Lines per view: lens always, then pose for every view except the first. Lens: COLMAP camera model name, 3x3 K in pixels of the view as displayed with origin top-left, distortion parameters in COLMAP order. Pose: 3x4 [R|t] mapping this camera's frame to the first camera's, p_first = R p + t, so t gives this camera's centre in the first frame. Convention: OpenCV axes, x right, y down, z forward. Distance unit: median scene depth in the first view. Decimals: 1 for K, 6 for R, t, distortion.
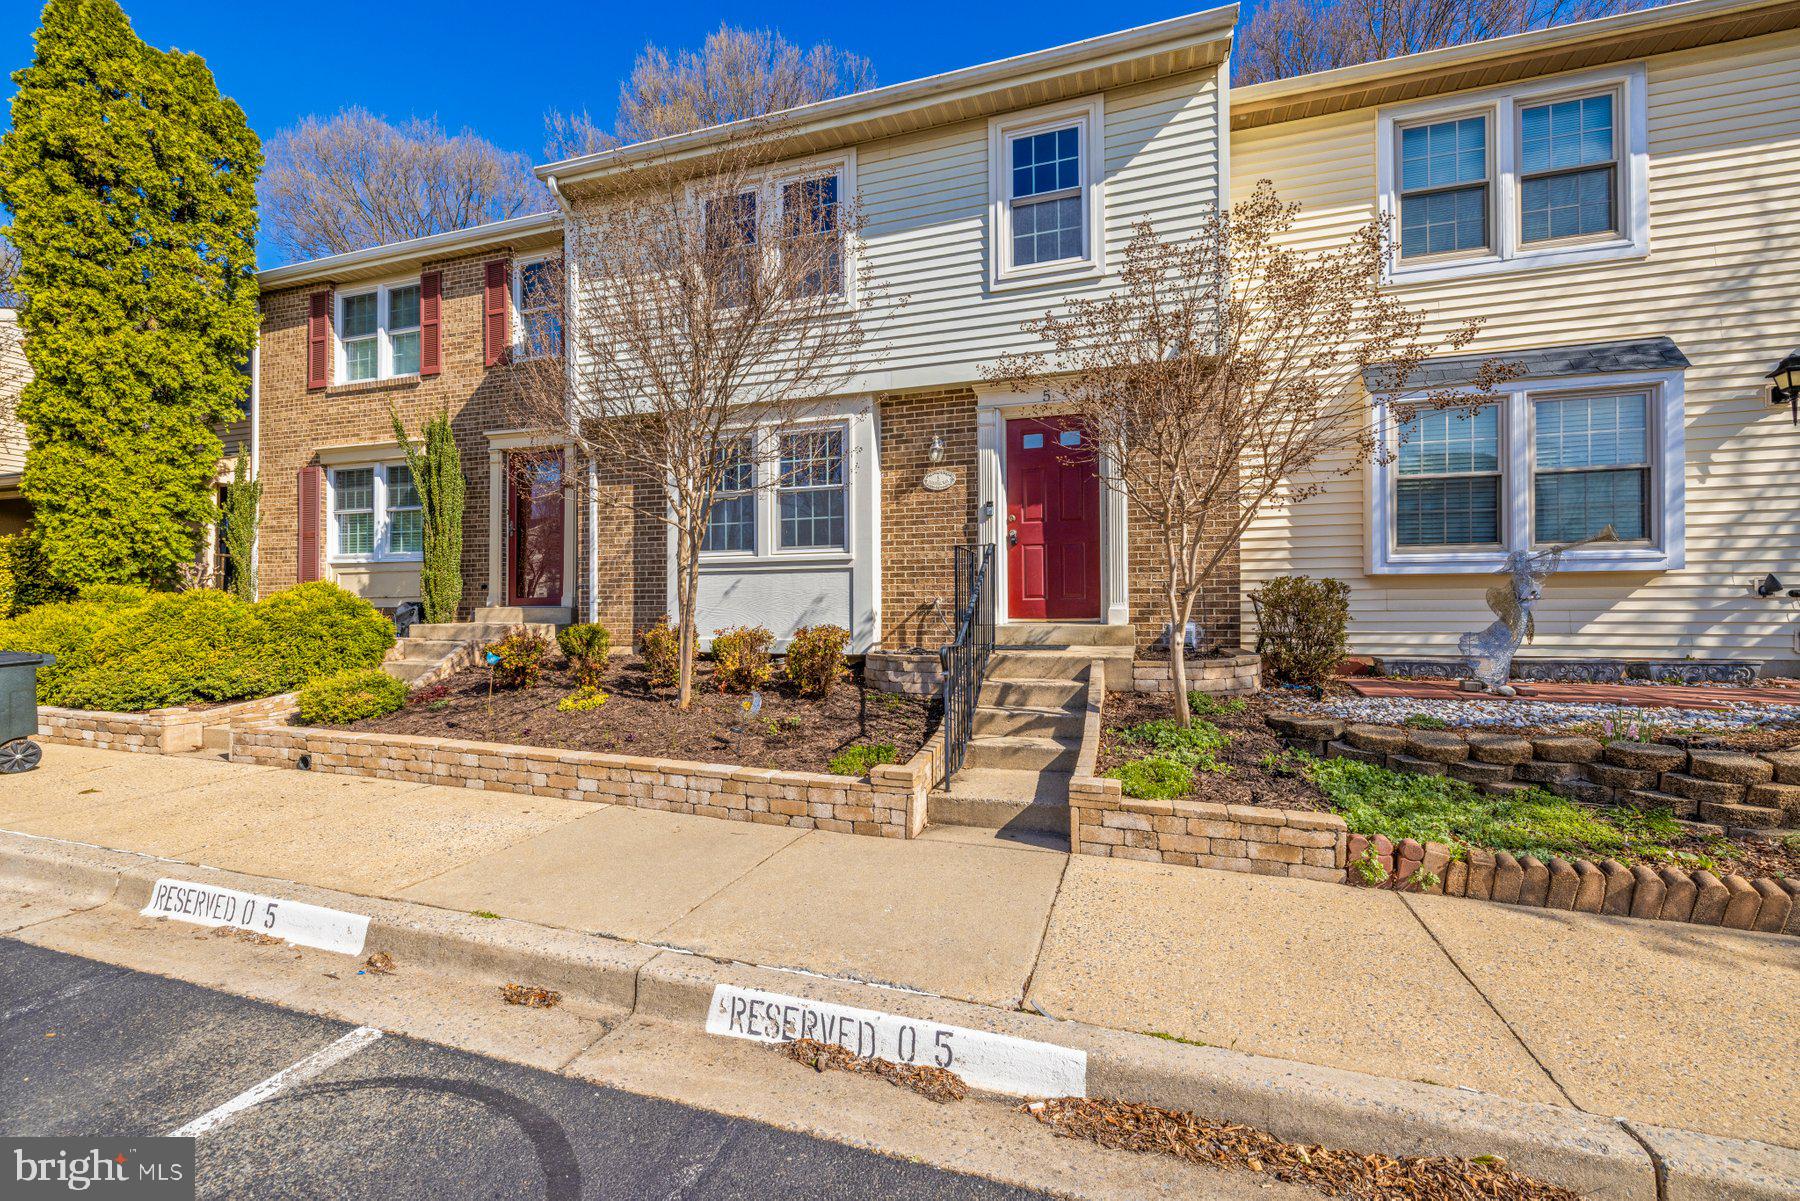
lens RADIAL K [[765.5, 0, 901.2], [0, 765.5, 610.9], [0, 0, 1]] dist [-0.001703, 0.000082]
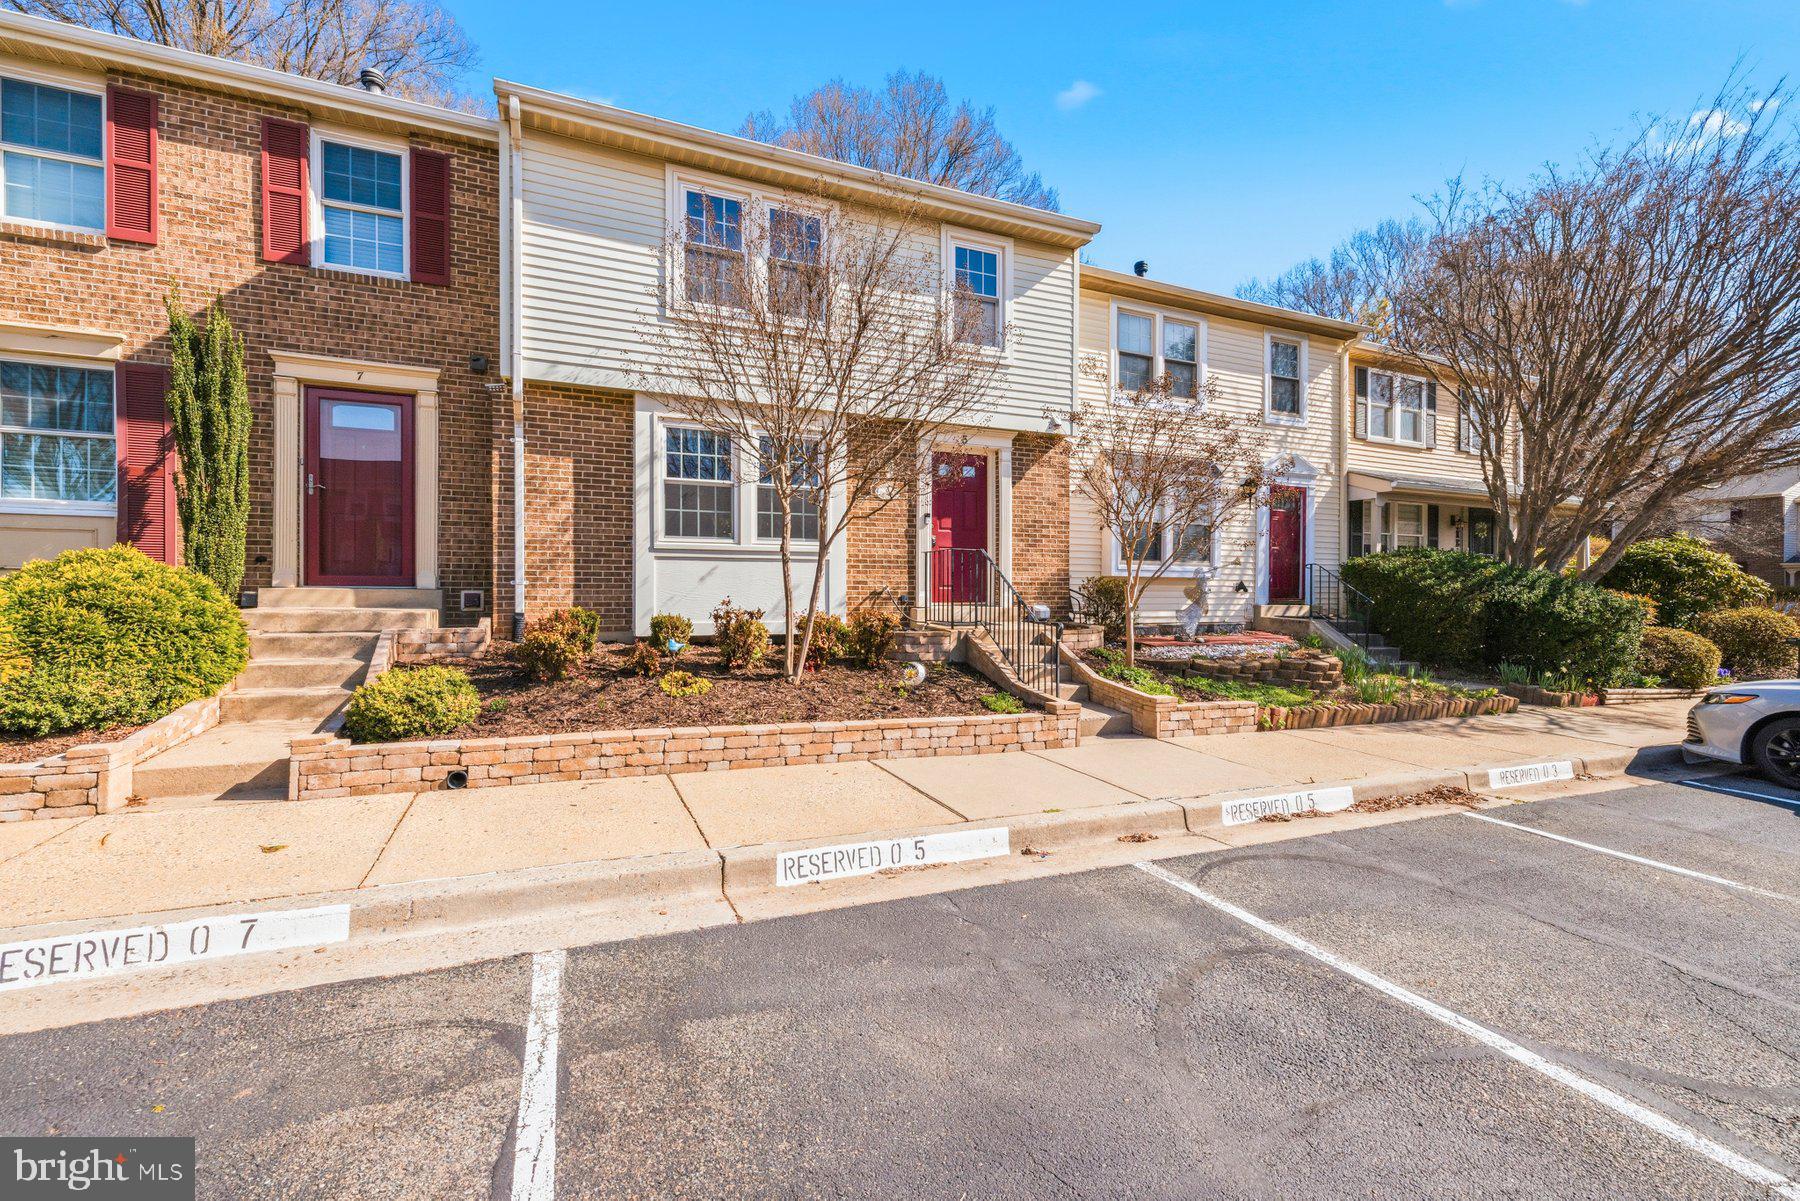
lens RADIAL K [[765.5, 0, 912.2], [0, 765.5, 598.6], [0, 0, 1]] dist [-0.001703, 0.000082]
pose [[0.741180, 0.001286, 0.671305, -0.793562], [-0.008542, 0.999935, 0.007515, -0.006785], [-0.671252, -0.011305, 0.741143, 0.048222]]
